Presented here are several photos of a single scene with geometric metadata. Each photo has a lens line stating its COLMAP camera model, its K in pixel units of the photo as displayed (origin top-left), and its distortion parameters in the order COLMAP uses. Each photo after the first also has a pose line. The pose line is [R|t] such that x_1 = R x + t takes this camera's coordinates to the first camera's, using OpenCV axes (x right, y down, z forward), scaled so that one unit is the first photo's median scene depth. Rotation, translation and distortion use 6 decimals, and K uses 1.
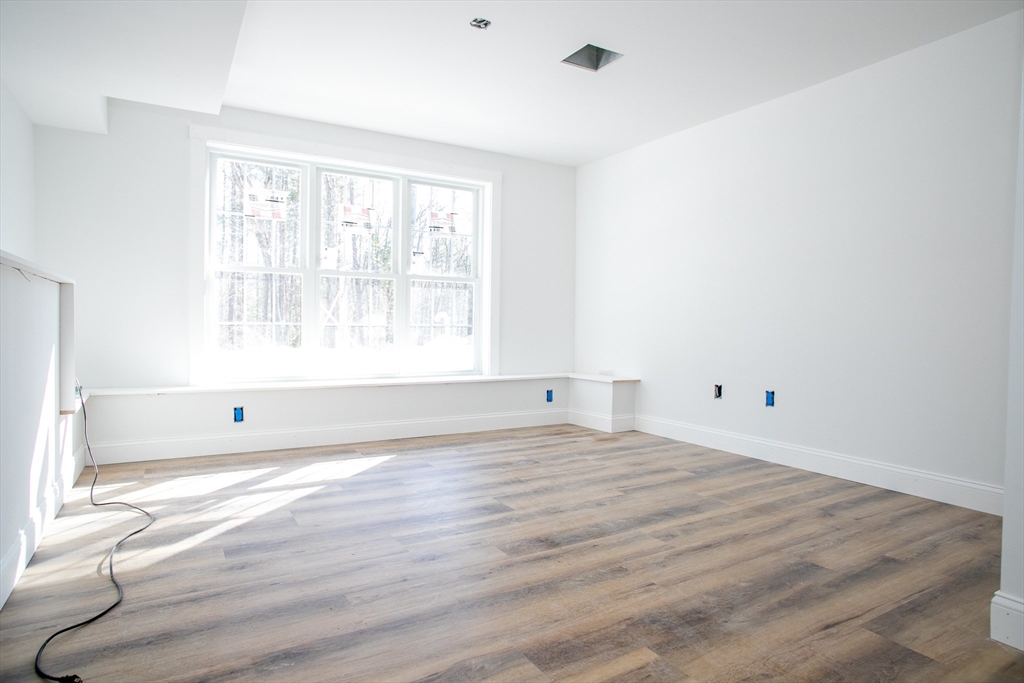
lens RADIAL K [[592.6, 0, 509.5], [0, 592.6, 335.9], [0, 0, 1]] dist [-0.066360, 0.049915]
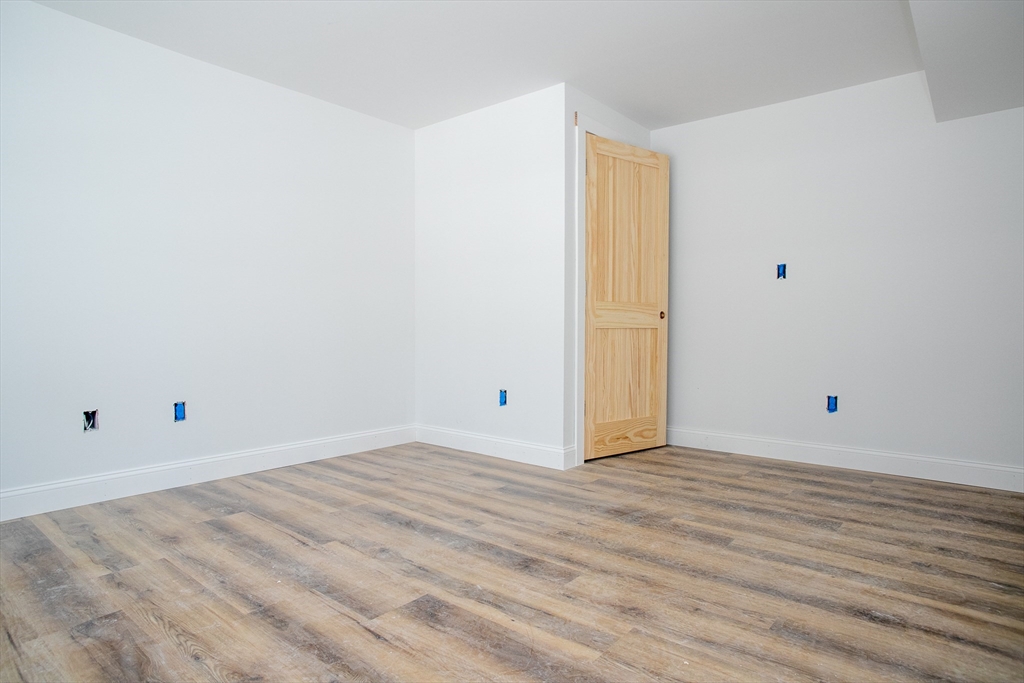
lens RADIAL K [[592.6, 0, 508.6], [0, 592.6, 340.1], [0, 0, 1]] dist [-0.066360, 0.049915]
pose [[-0.344200, -0.037051, 0.938165, -0.771509], [0.012648, 0.998947, 0.044091, -0.038127], [-0.938811, 0.027042, -0.343369, 1.332687]]
